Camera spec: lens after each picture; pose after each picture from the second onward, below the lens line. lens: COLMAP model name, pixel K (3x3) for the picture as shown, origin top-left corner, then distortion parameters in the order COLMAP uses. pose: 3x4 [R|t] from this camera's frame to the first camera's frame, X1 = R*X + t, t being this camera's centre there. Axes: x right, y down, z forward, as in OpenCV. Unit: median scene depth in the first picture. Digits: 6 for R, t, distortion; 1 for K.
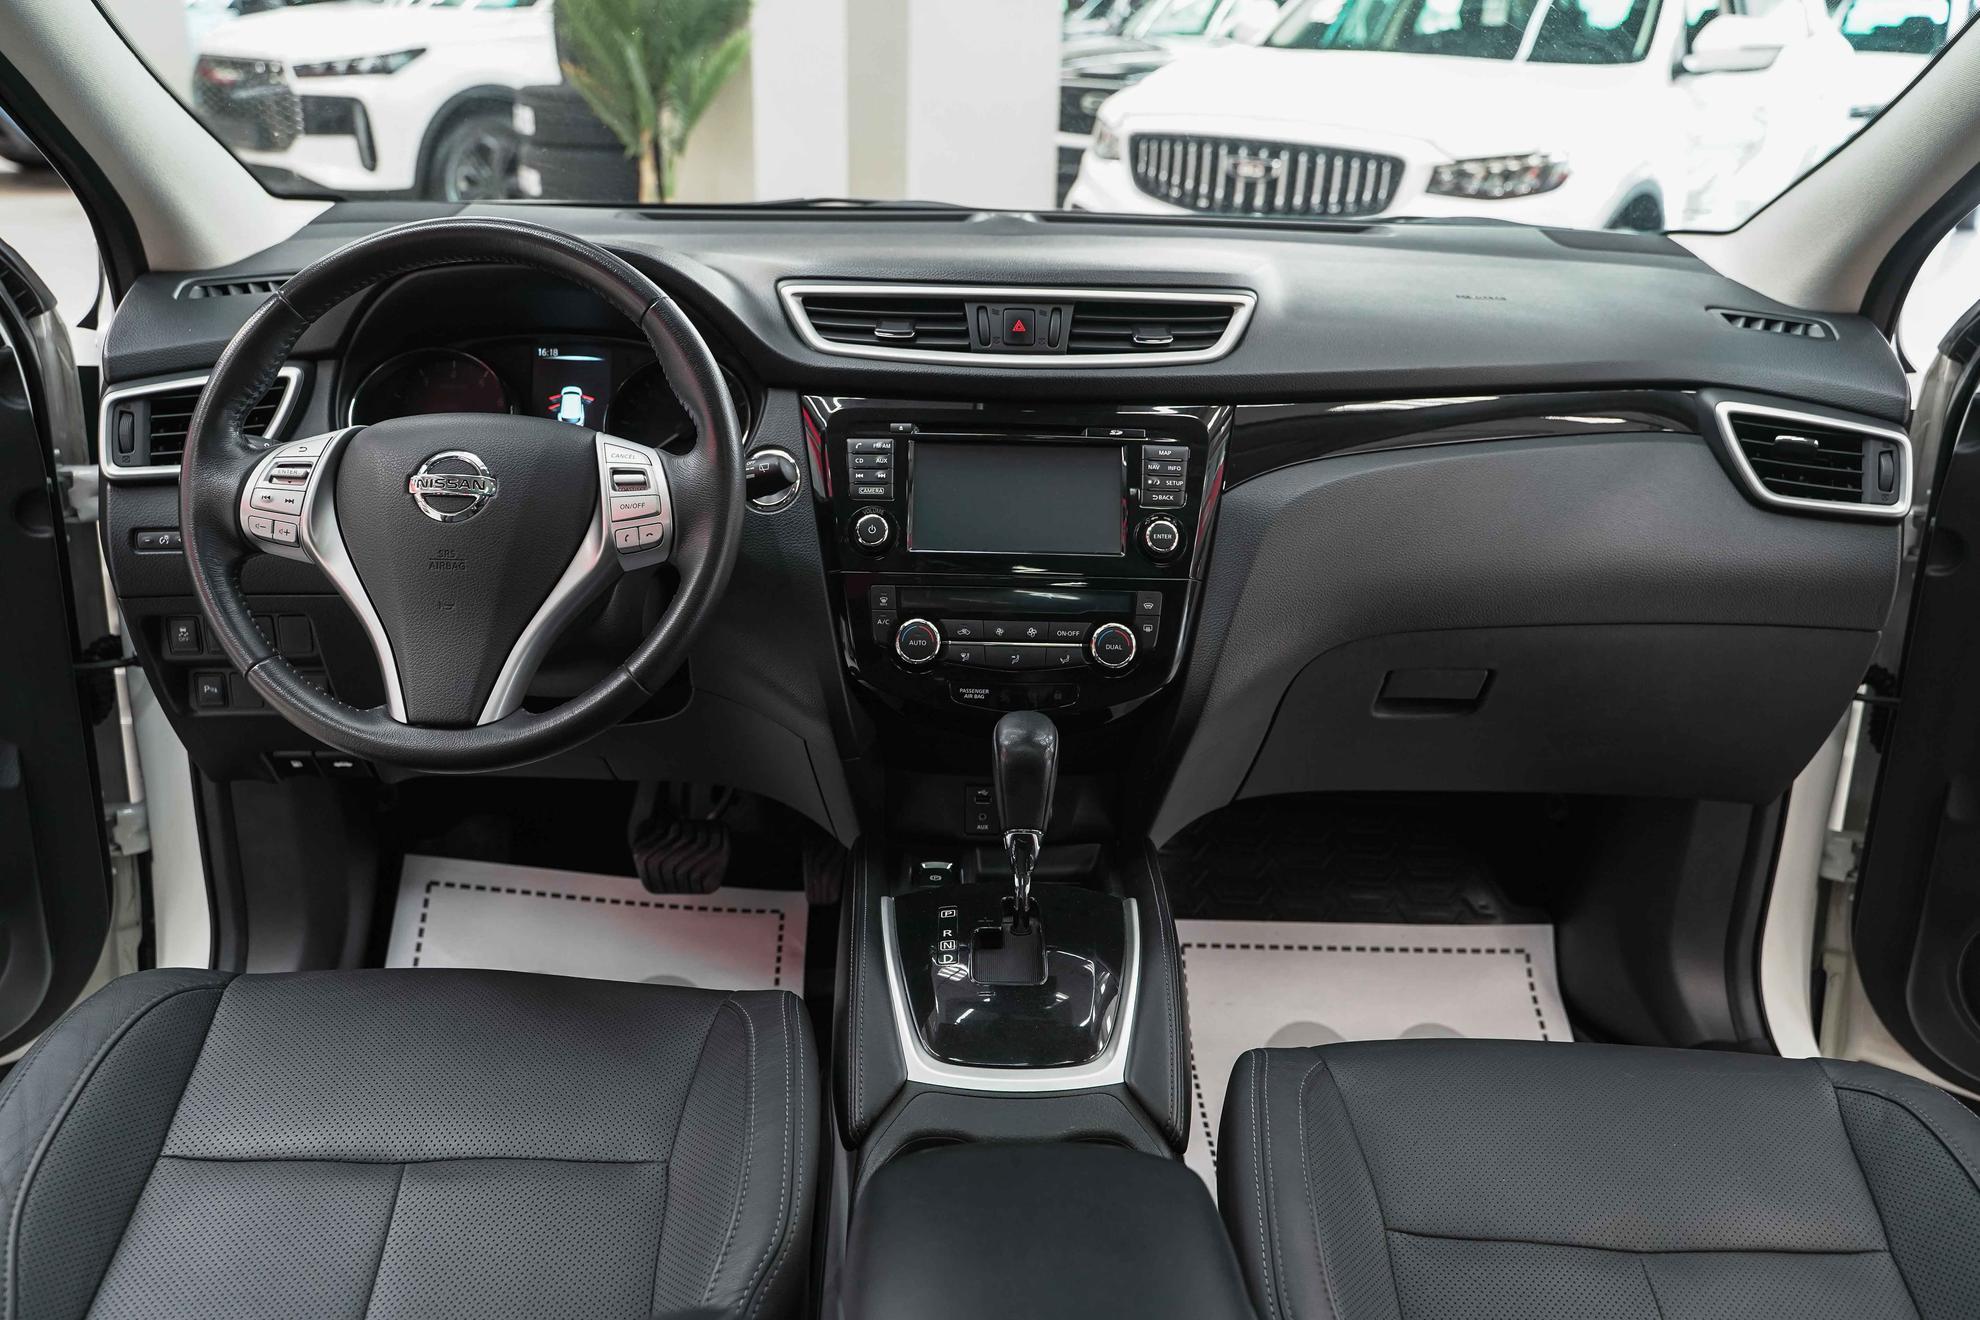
lens RADIAL K [[1627.0, 0, 990.0], [0, 1627.0, 660.0], [0, 0, 1]] dist [-0.010481, -0.001031]
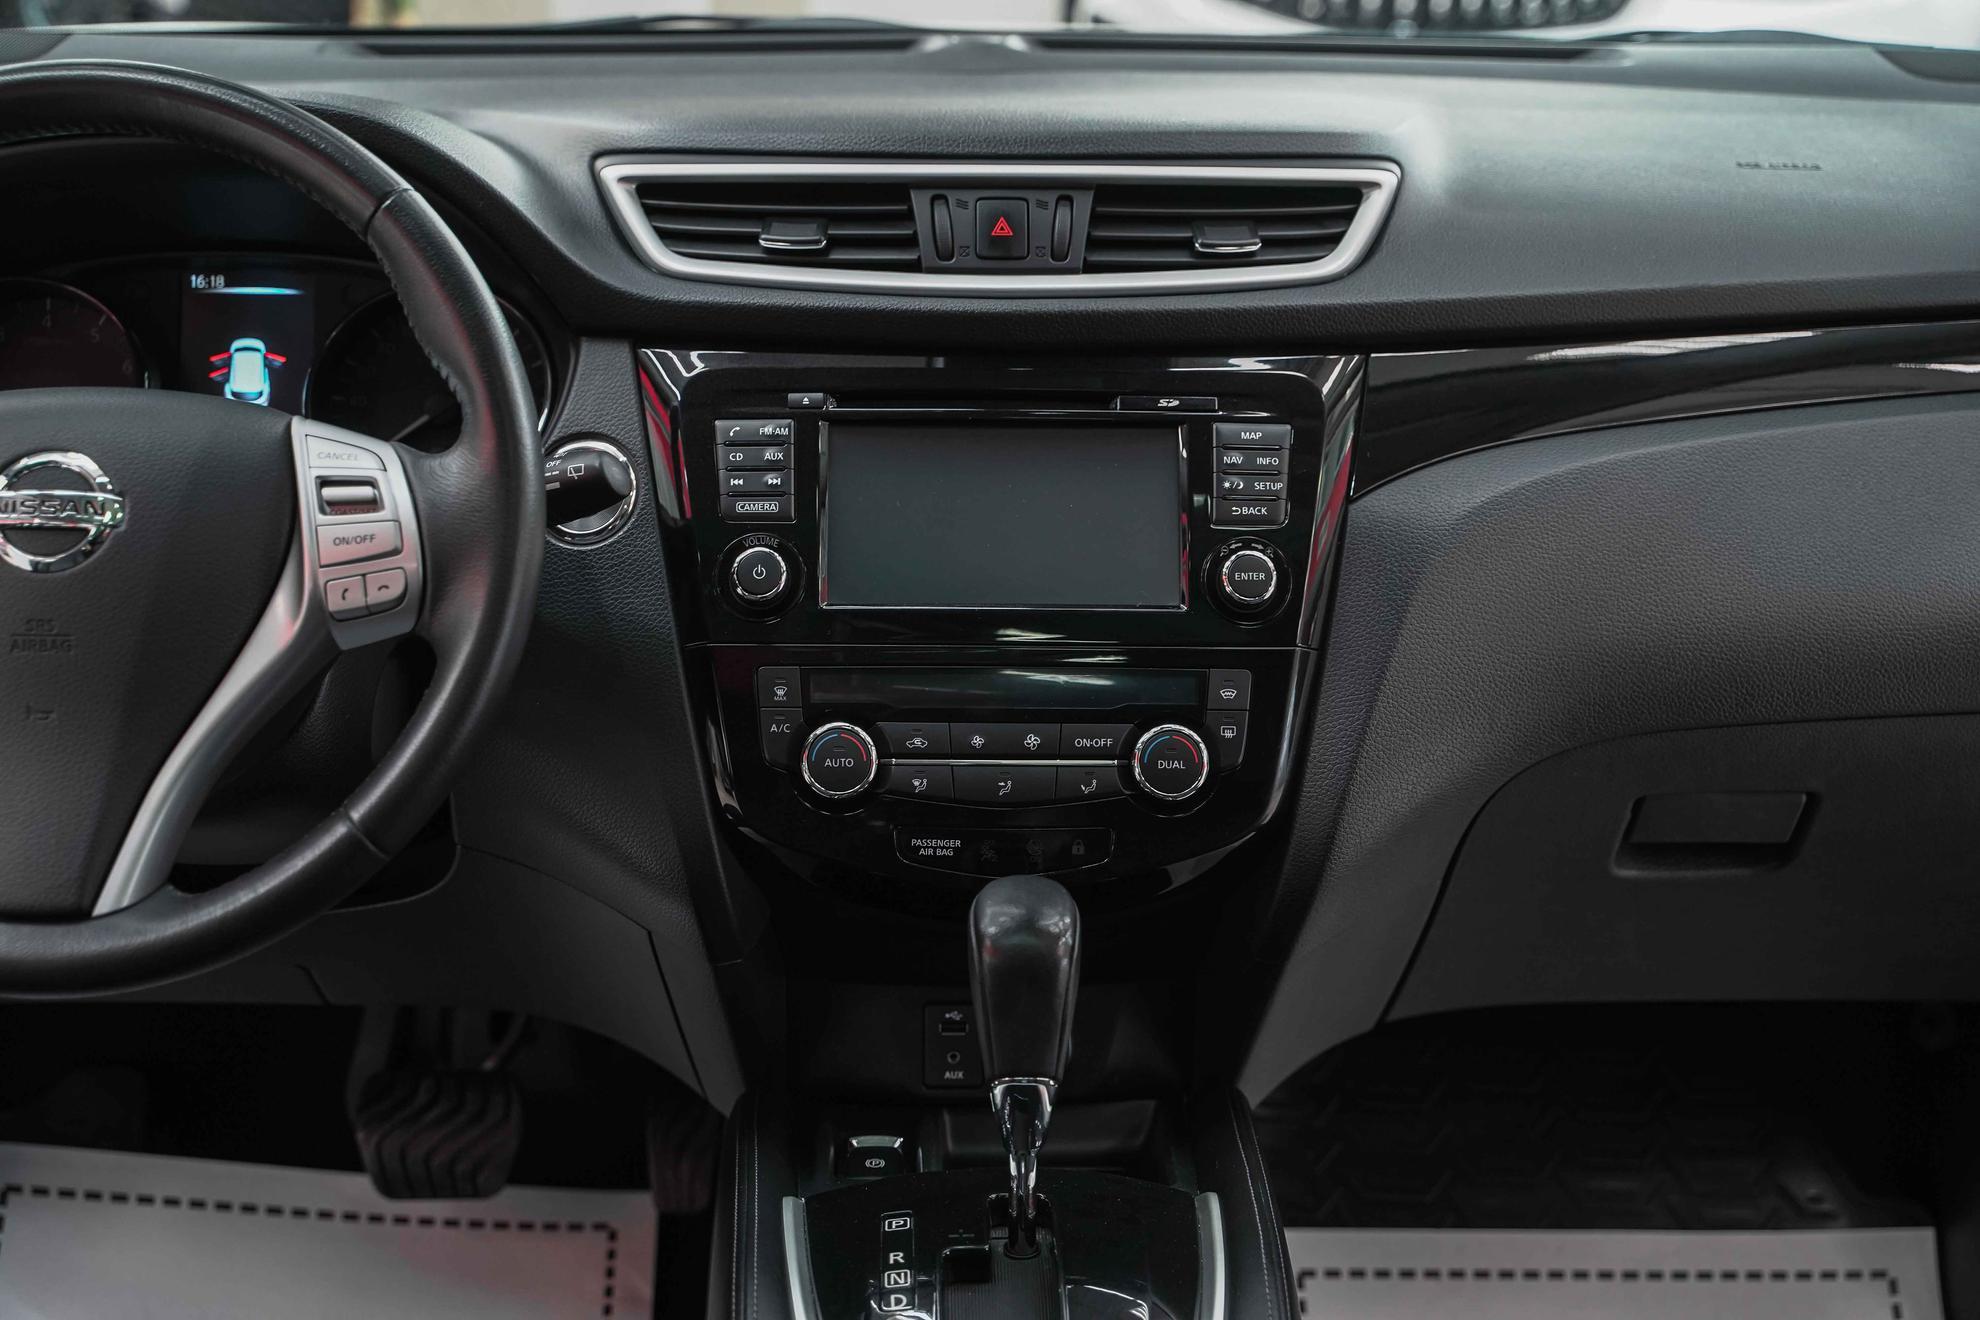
lens RADIAL K [[2792.5, 0, 977.1], [0, 2792.5, 668.4], [0, 0, 1]] dist [0.004340, 0.009814]
pose [[0.999857, -0.015826, 0.005906, 0.000193], [0.016064, 0.998958, -0.042713, -0.000658], [-0.005224, 0.042802, 0.999070, -0.013197]]
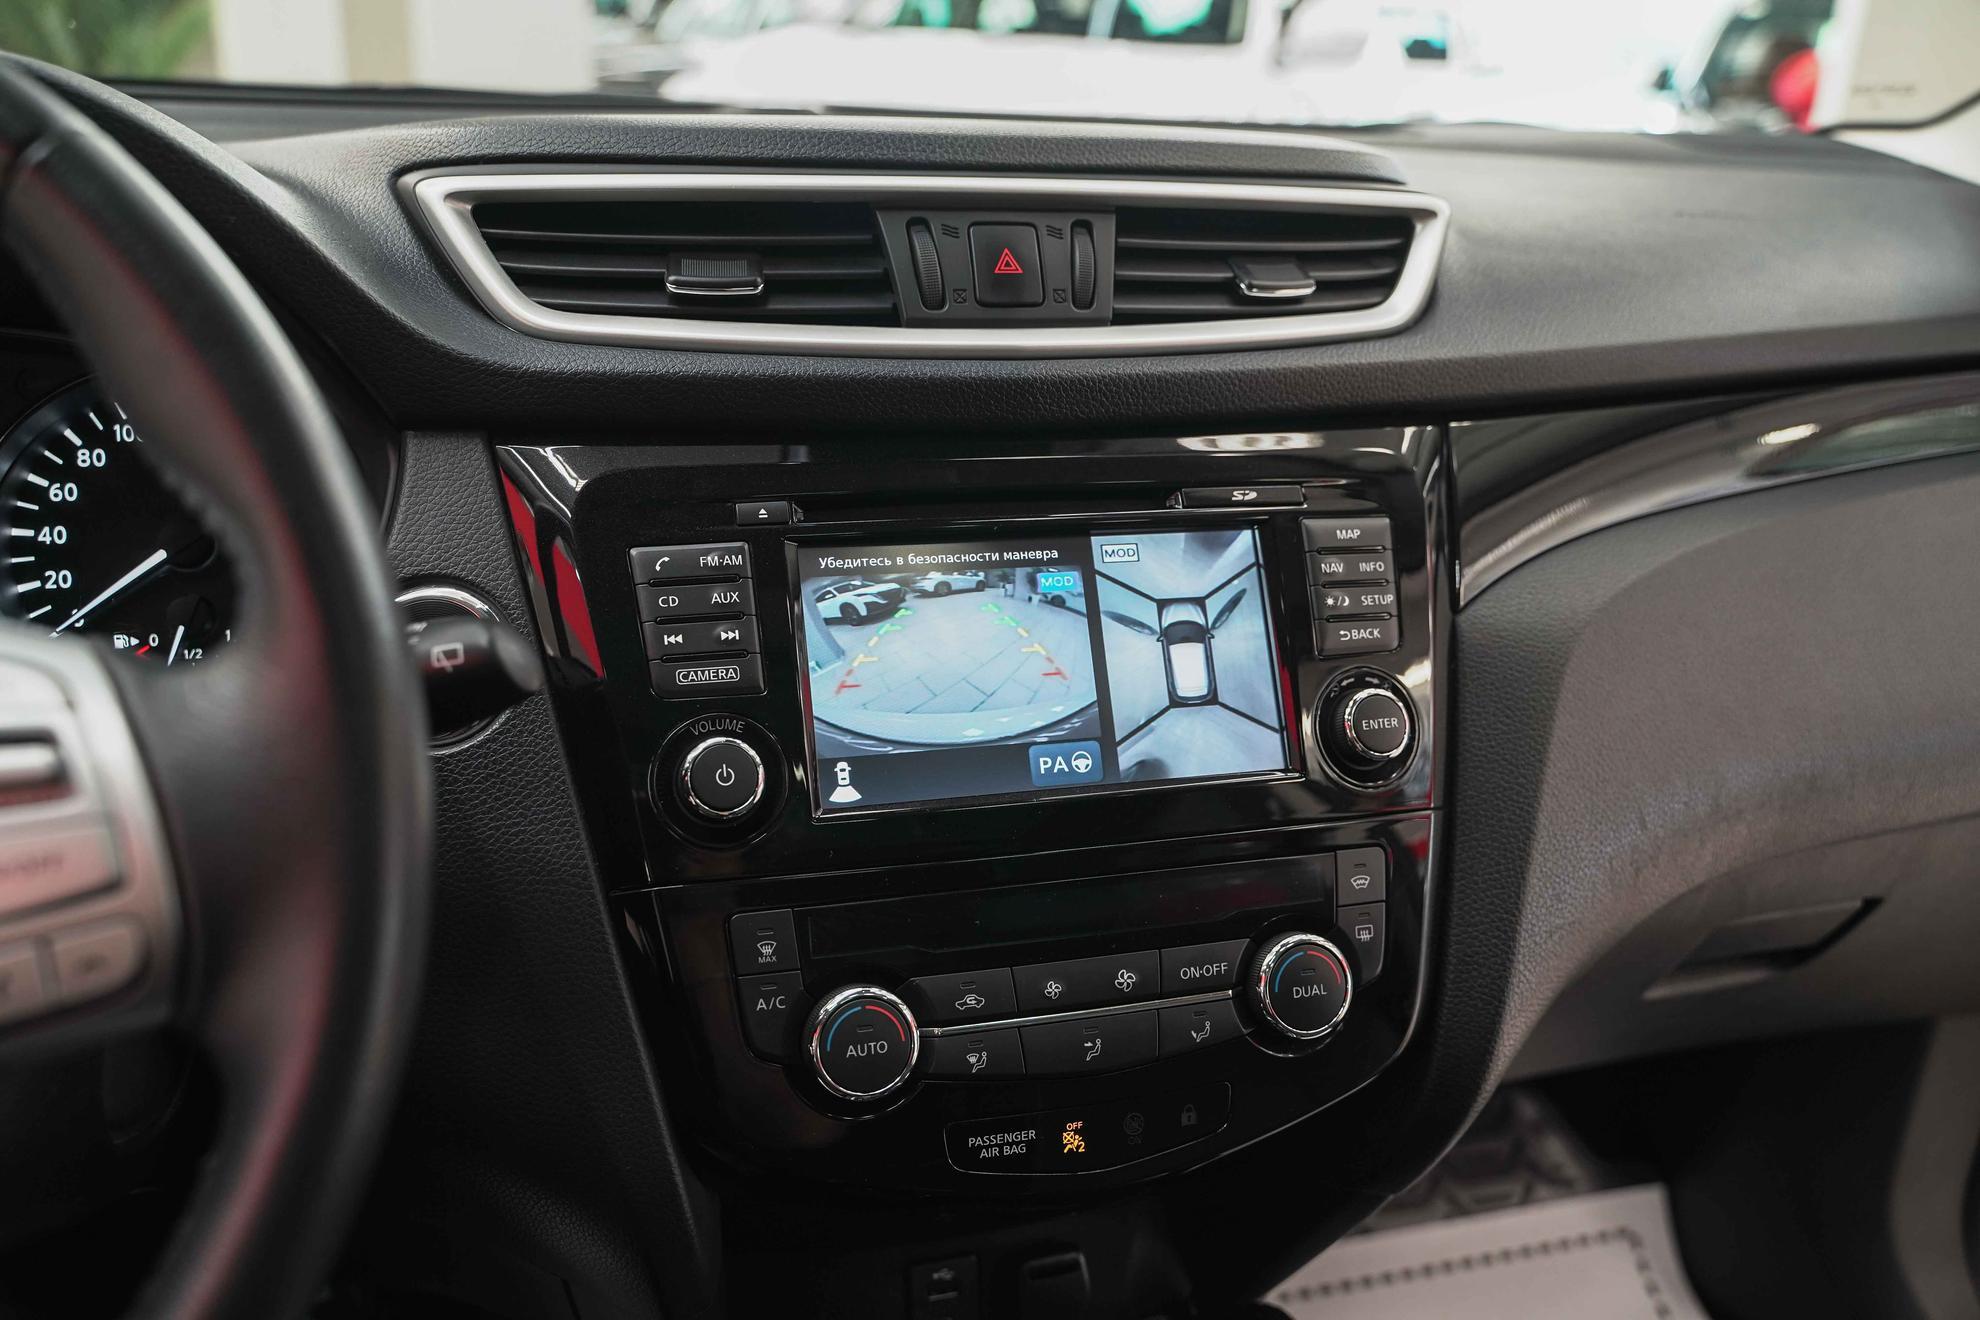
lens RADIAL K [[1656.2, 0, 996.1], [0, 1656.2, 663.9], [0, 0, 1]] dist [-0.013007, -0.003125]
pose [[0.959878, -0.081795, 0.268223, -0.111359], [0.087216, 0.996155, -0.008336, -0.095302], [-0.266509, 0.031395, 0.963321, 0.578640]]
